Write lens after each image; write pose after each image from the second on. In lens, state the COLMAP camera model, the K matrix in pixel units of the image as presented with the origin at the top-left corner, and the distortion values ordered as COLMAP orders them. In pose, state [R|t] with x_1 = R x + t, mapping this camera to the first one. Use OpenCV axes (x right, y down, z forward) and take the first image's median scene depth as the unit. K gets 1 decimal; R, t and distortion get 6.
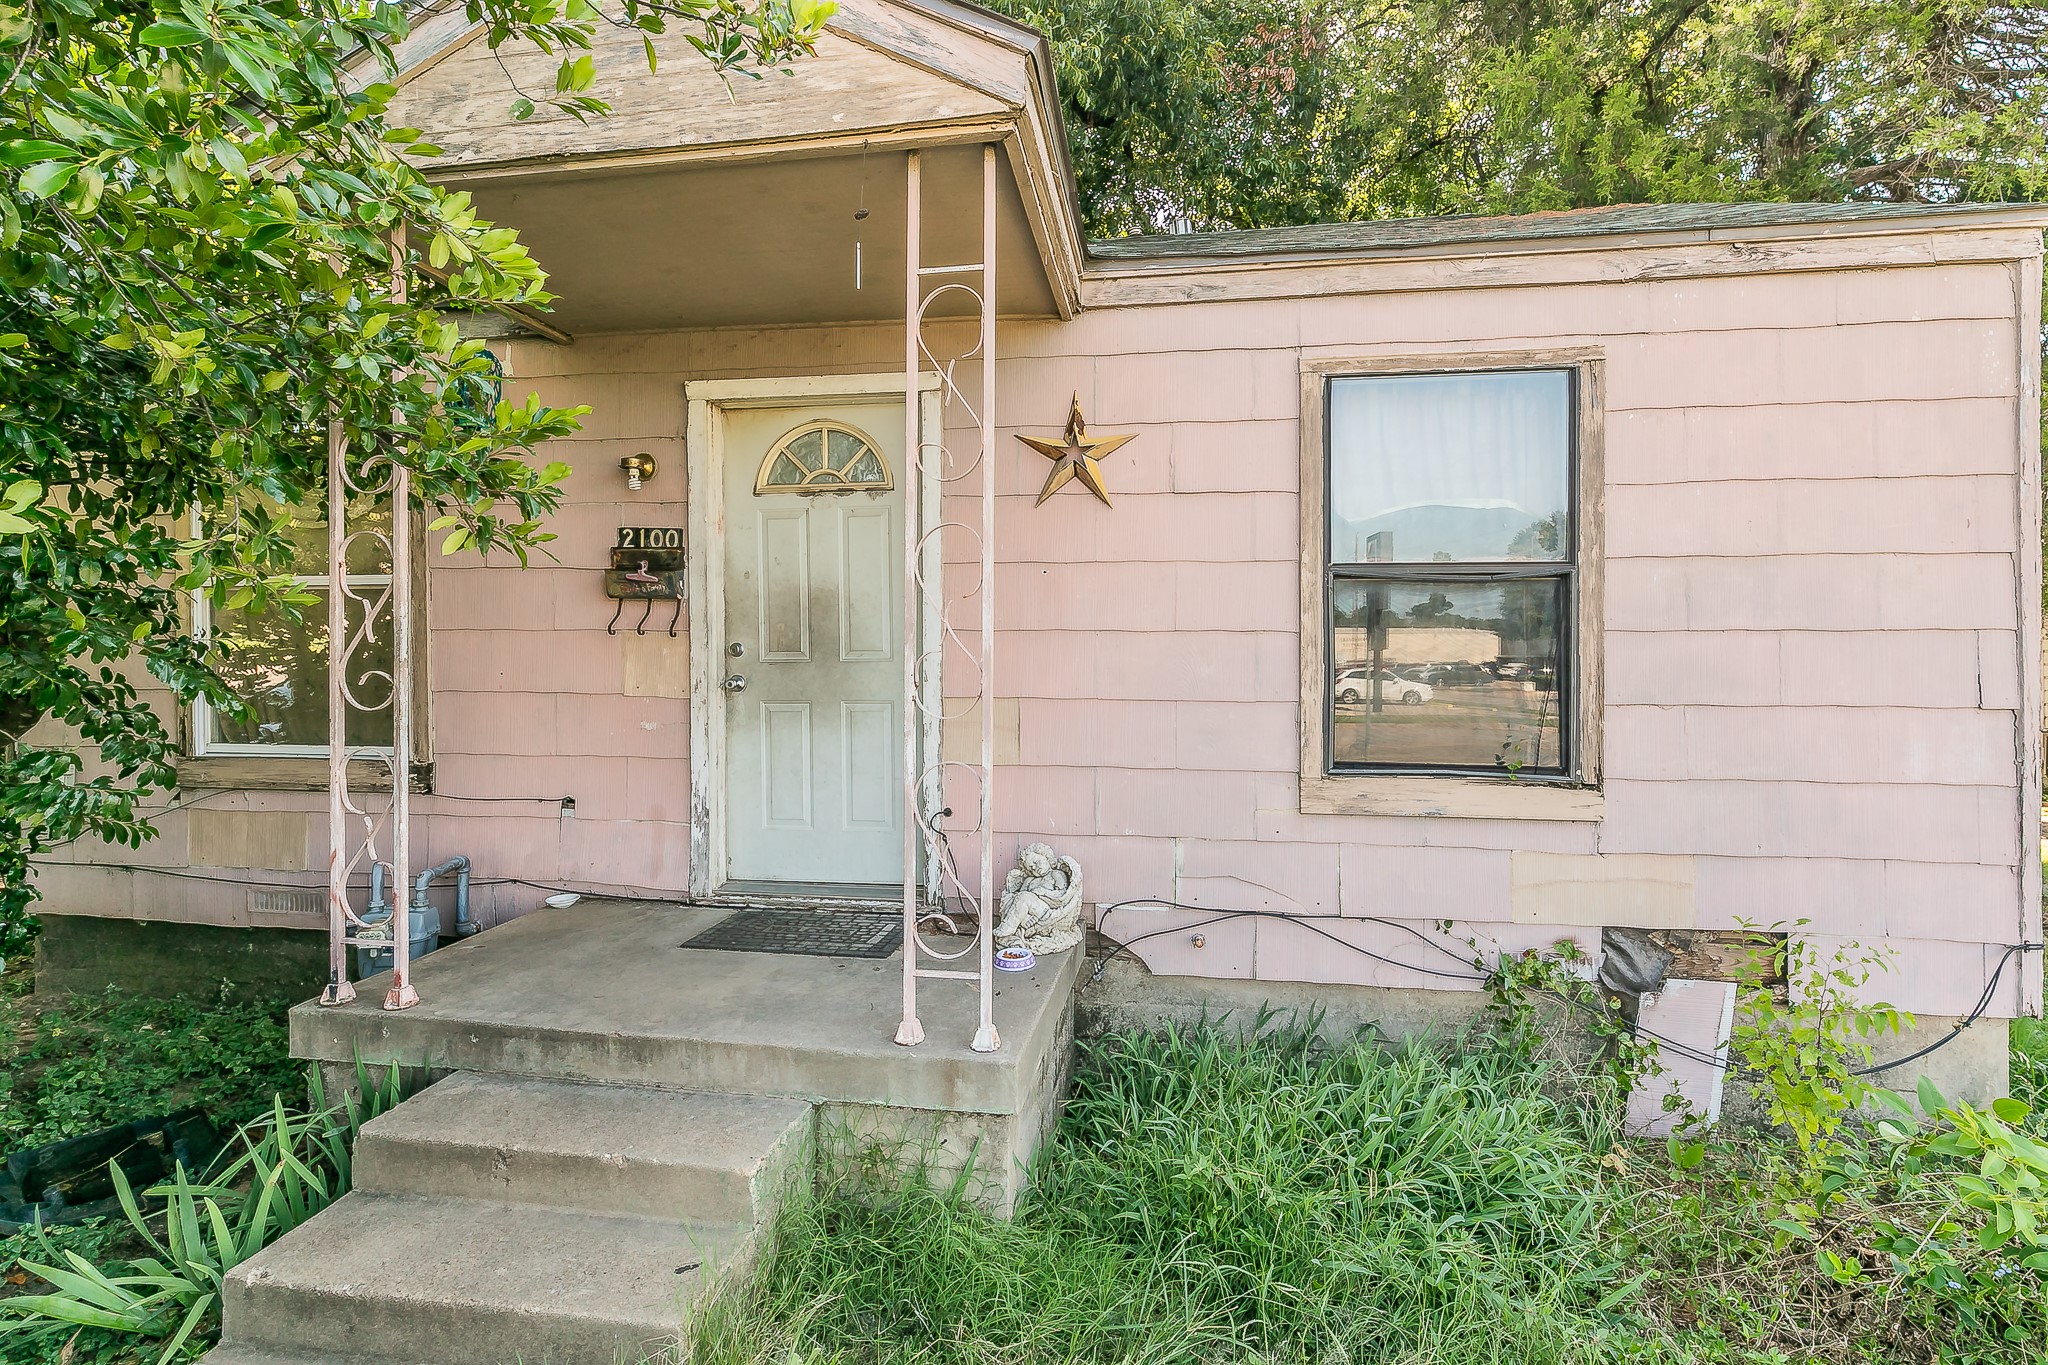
lens RADIAL K [[899.3, 0, 1028.4], [0, 899.3, 671.4], [0, 0, 1]] dist [-0.004038, 0.000438]
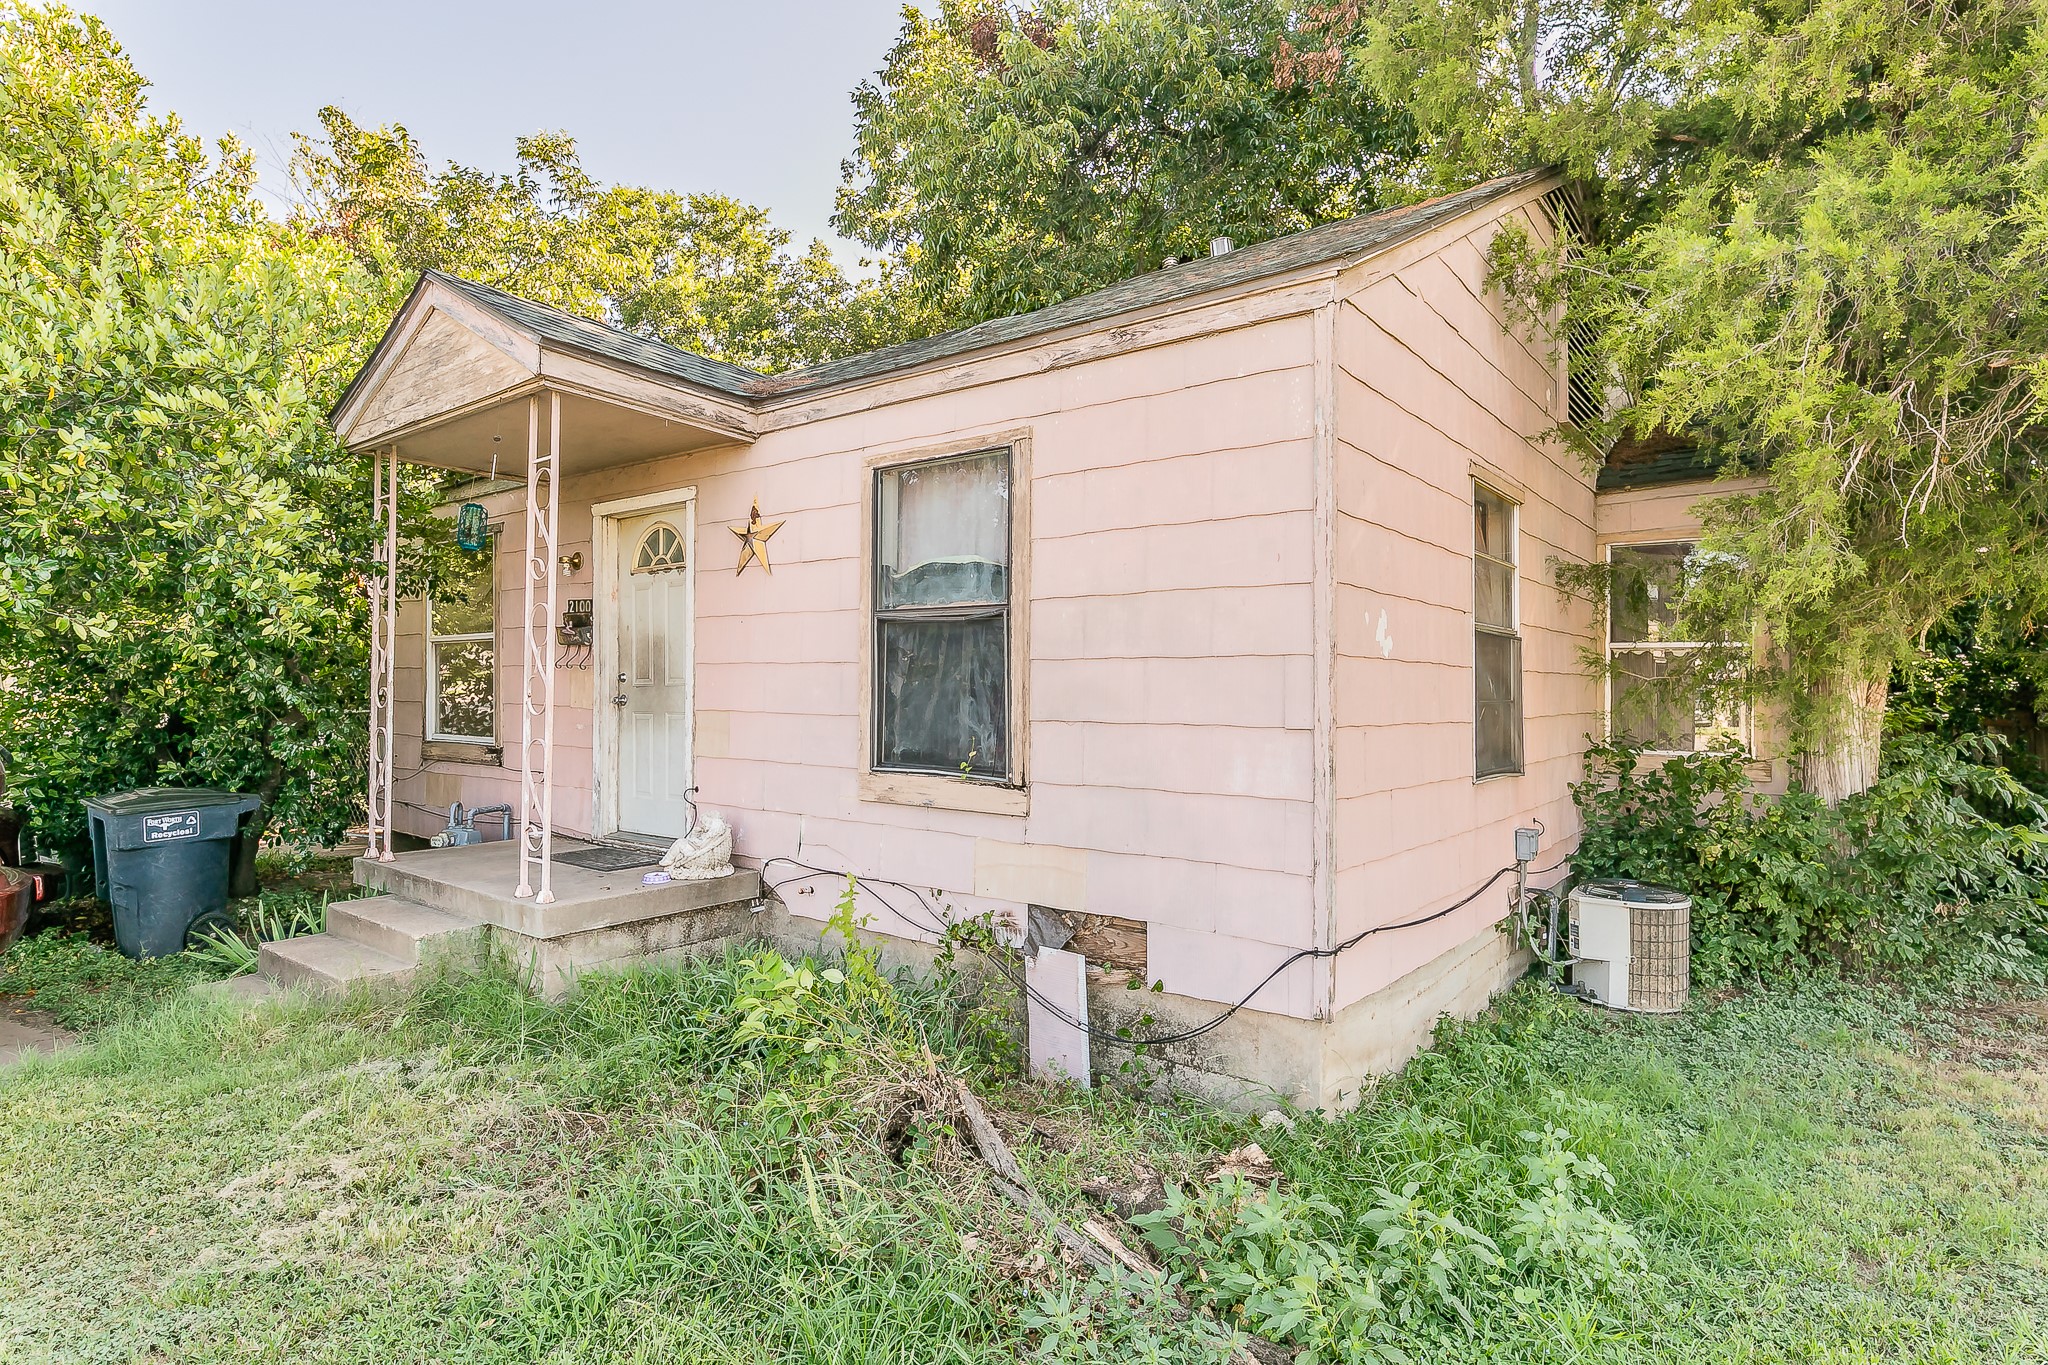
lens RADIAL K [[1054.2, 0, 1028.4], [0, 1054.2, 684.7], [0, 0, 1]] dist [0.001034, 0.000134]
pose [[0.871437, -0.000122, -0.490507, 1.308791], [-0.006985, 0.999895, -0.012658, 0.006338], [0.490457, 0.014456, 0.871345, -0.238788]]
